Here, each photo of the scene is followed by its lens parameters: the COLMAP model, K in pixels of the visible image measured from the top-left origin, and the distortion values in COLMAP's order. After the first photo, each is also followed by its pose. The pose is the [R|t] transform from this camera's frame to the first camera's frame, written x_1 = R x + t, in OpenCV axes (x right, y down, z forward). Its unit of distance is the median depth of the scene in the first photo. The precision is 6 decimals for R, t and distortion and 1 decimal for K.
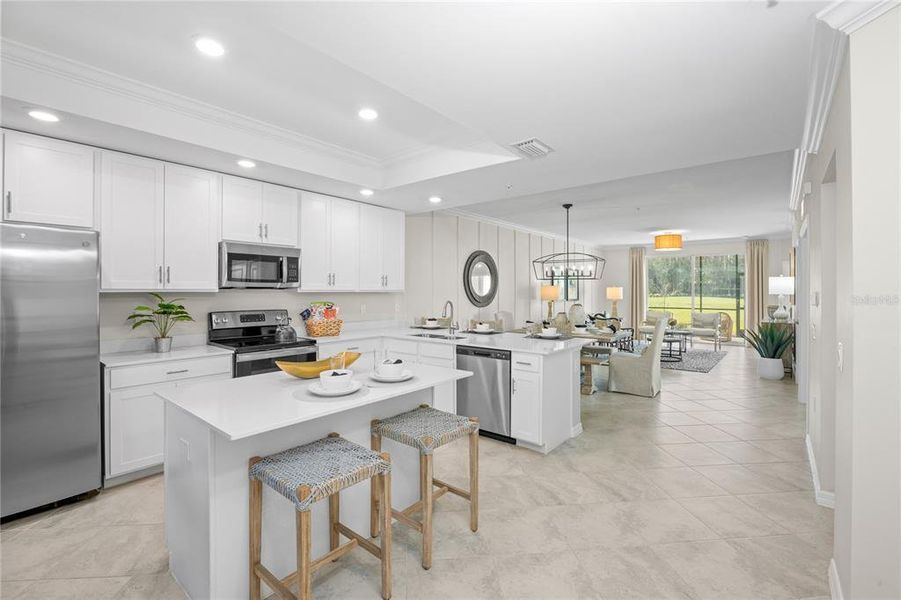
lens RADIAL K [[408.0, 0, 457.3], [0, 408.0, 287.5], [0, 0, 1]] dist [-0.009651, 0.000403]
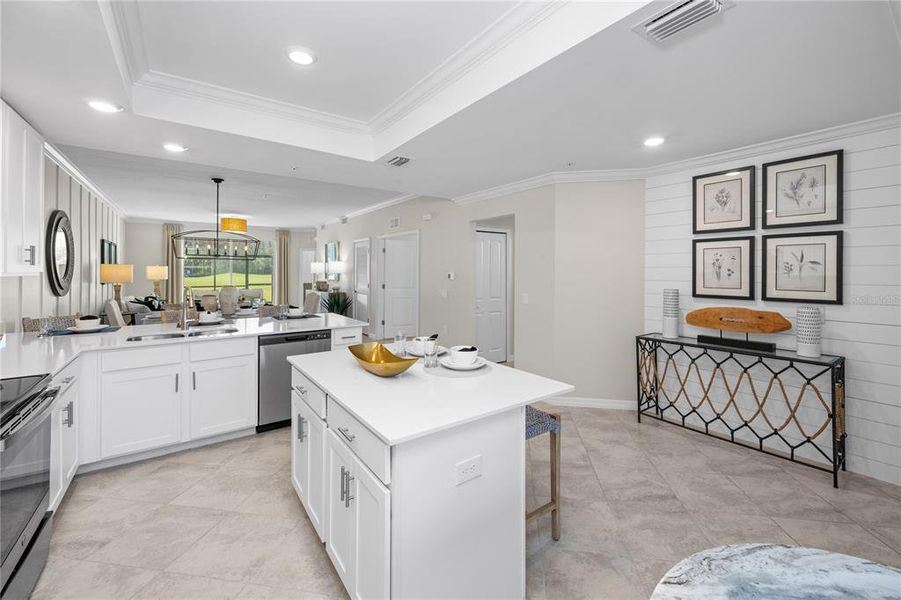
lens RADIAL K [[374.3, 0, 462.7], [0, 374.3, 272.2], [0, 0, 1]] dist [-0.001925, -0.000185]
pose [[0.258719, -0.005455, 0.965937, -0.672561], [-0.010601, 0.999908, 0.008487, -0.005377], [-0.965894, -0.012436, 0.258637, 0.386969]]
